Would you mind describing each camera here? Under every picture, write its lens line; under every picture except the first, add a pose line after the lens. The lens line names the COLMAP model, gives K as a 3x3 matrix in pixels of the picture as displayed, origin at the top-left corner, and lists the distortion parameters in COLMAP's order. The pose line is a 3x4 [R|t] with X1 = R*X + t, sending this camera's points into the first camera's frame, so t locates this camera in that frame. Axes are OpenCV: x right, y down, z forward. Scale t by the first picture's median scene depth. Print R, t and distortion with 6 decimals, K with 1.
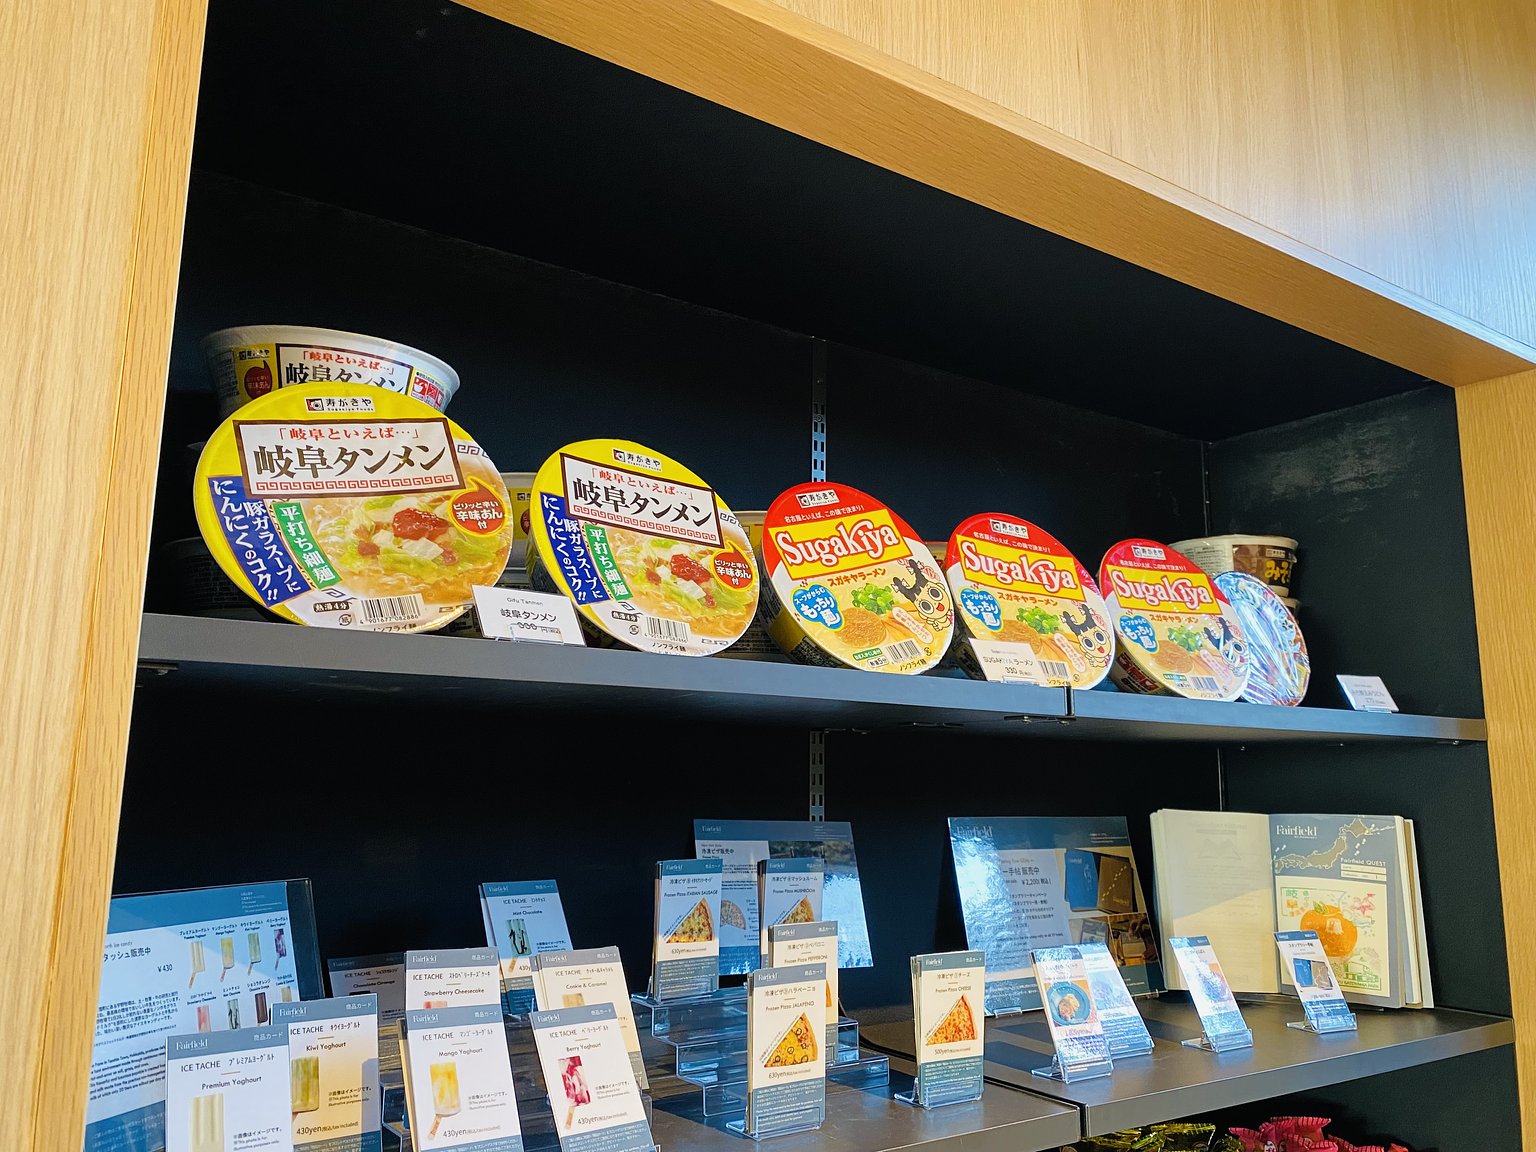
lens RADIAL K [[1184.9, 0, 768.9], [0, 1184.9, 573.0], [0, 0, 1]] dist [0.024445, -0.018028]
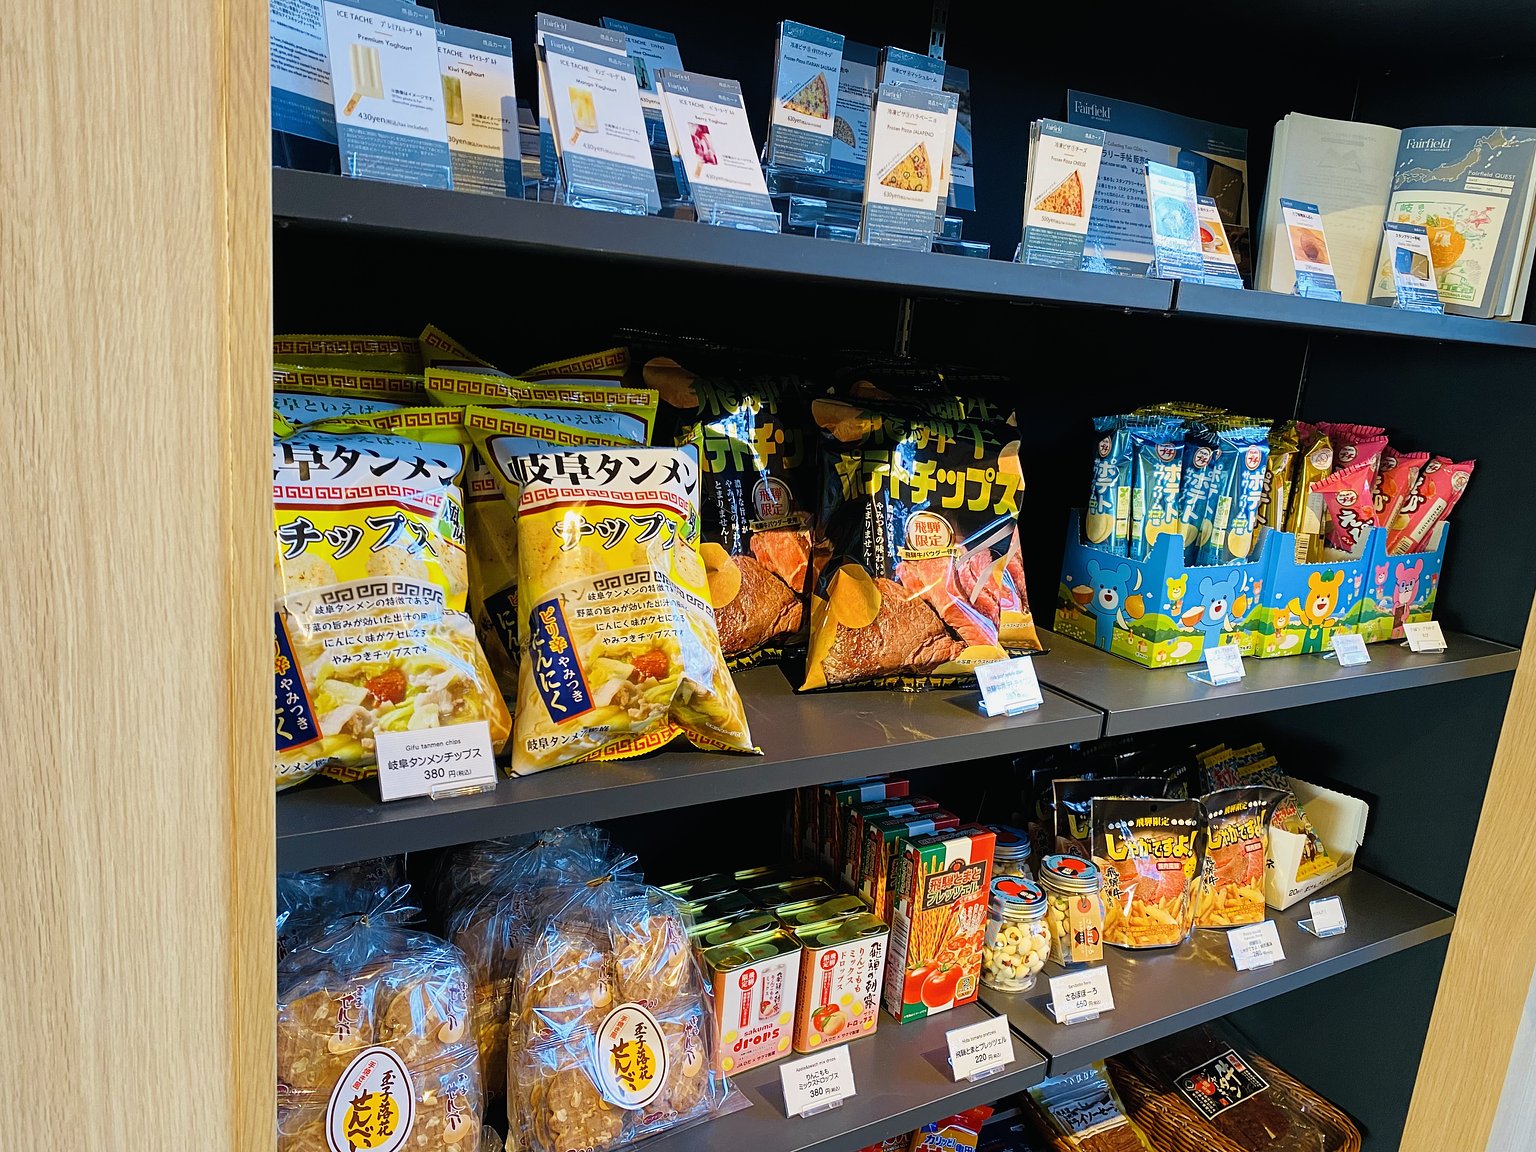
lens RADIAL K [[1184.9, 0, 769.0], [0, 1184.9, 573.7], [0, 0, 1]] dist [0.024445, -0.018028]
pose [[0.995530, 0.088537, -0.032890, -0.030003], [-0.069388, 0.921854, 0.381275, 0.284822], [0.064077, -0.377289, 0.923876, -0.067167]]
